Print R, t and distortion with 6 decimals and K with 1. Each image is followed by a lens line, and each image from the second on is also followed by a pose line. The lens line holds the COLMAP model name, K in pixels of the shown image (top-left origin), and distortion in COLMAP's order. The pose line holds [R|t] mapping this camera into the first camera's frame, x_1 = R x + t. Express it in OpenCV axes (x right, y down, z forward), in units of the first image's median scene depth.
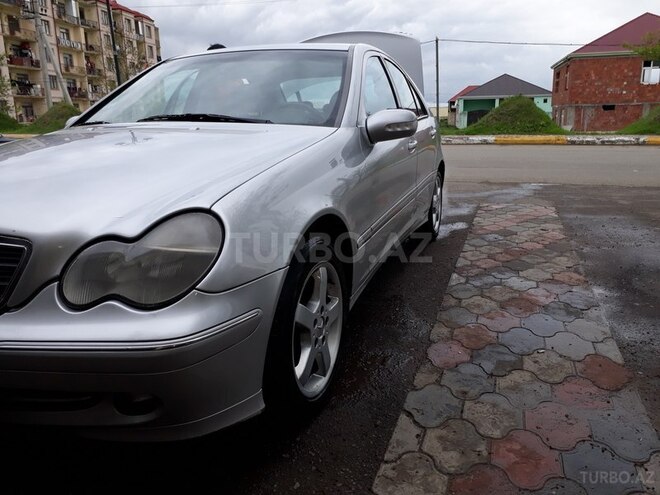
lens RADIAL K [[531.8, 0, 331.1], [0, 531.8, 245.6], [0, 0, 1]] dist [0.022225, -0.003711]
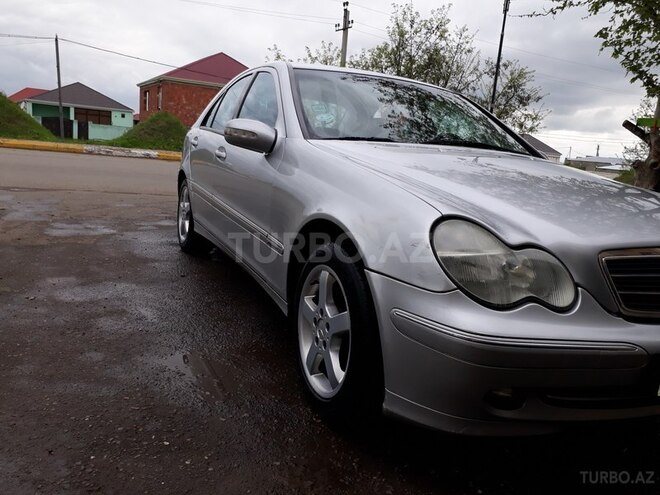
lens RADIAL K [[531.8, 0, 331.5], [0, 531.8, 250.9], [0, 0, 1]] dist [0.022225, -0.003711]
pose [[0.717392, -0.056358, 0.694386, -0.163421], [0.067446, 0.997659, 0.011292, -0.006009], [-0.693397, 0.038733, 0.719514, 0.052634]]
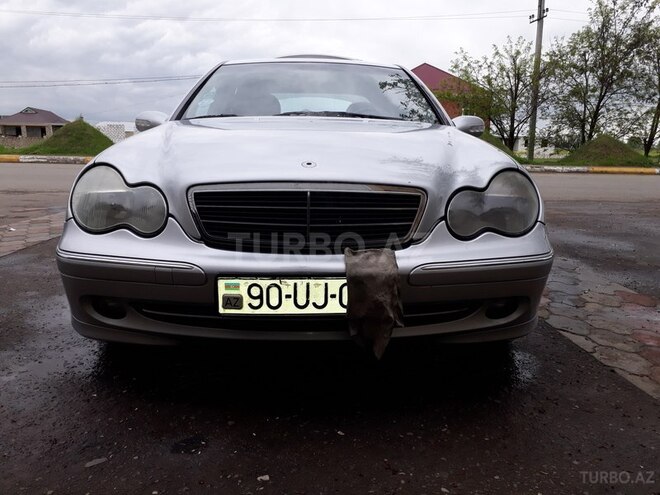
lens RADIAL K [[531.8, 0, 330.1], [0, 531.8, 246.3], [0, 0, 1]] dist [0.022225, -0.003711]
pose [[0.932480, -0.041208, 0.358863, -0.092603], [0.059321, 0.997453, -0.039604, 0.012329], [-0.356317, 0.058218, 0.932550, -0.008322]]
